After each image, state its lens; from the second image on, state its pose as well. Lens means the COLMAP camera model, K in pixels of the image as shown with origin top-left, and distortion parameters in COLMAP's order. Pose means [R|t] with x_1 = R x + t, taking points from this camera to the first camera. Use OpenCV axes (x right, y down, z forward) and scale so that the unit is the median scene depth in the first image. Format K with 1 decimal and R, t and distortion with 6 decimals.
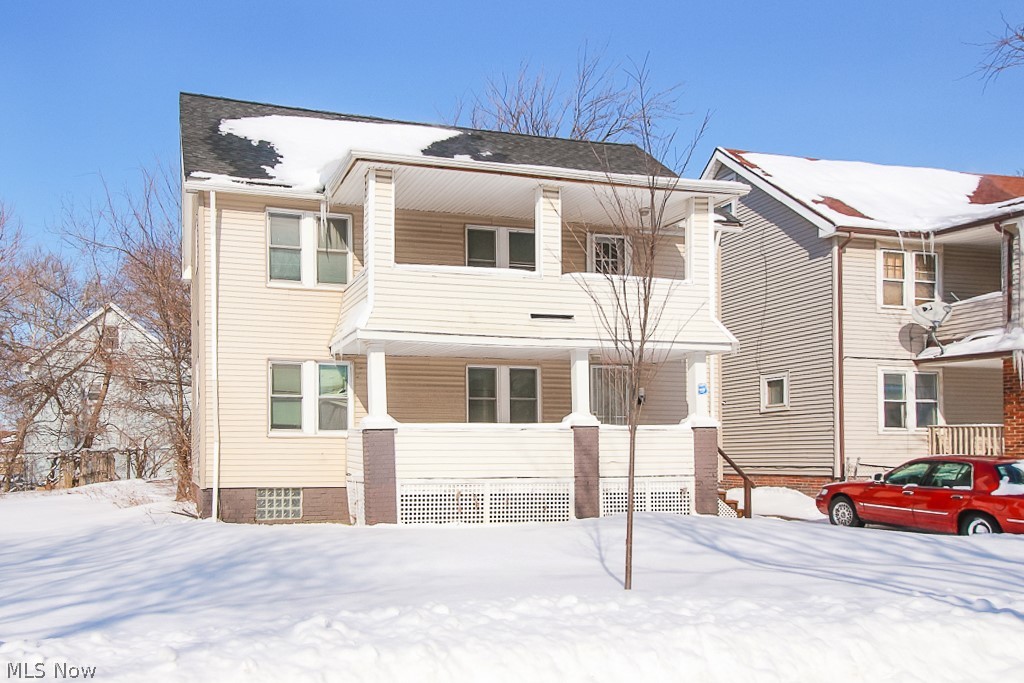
lens RADIAL K [[1050.1, 0, 511.8], [0, 1050.1, 345.3], [0, 0, 1]] dist [0.094607, 0.000000]
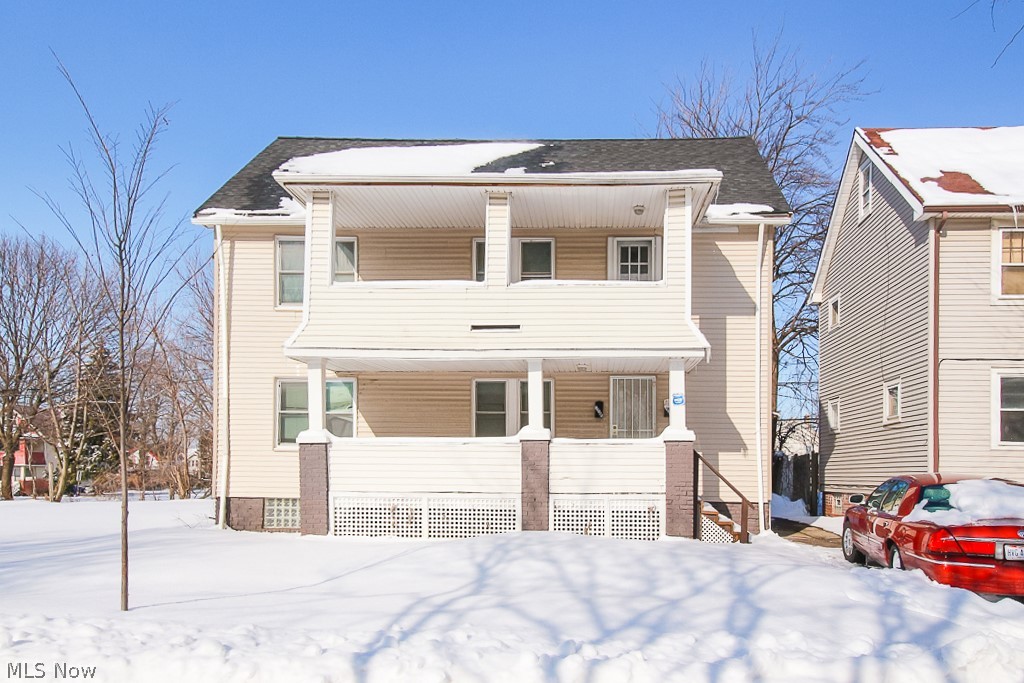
lens RADIAL K [[1028.9, 0, 514.1], [0, 1028.9, 364.7], [0, 0, 1]] dist [0.094913, 0.000000]
pose [[0.929049, -0.028843, -0.368831, 0.374576], [0.029184, 0.999563, -0.004656, 0.011477], [0.368804, -0.006438, 0.929485, 0.114494]]
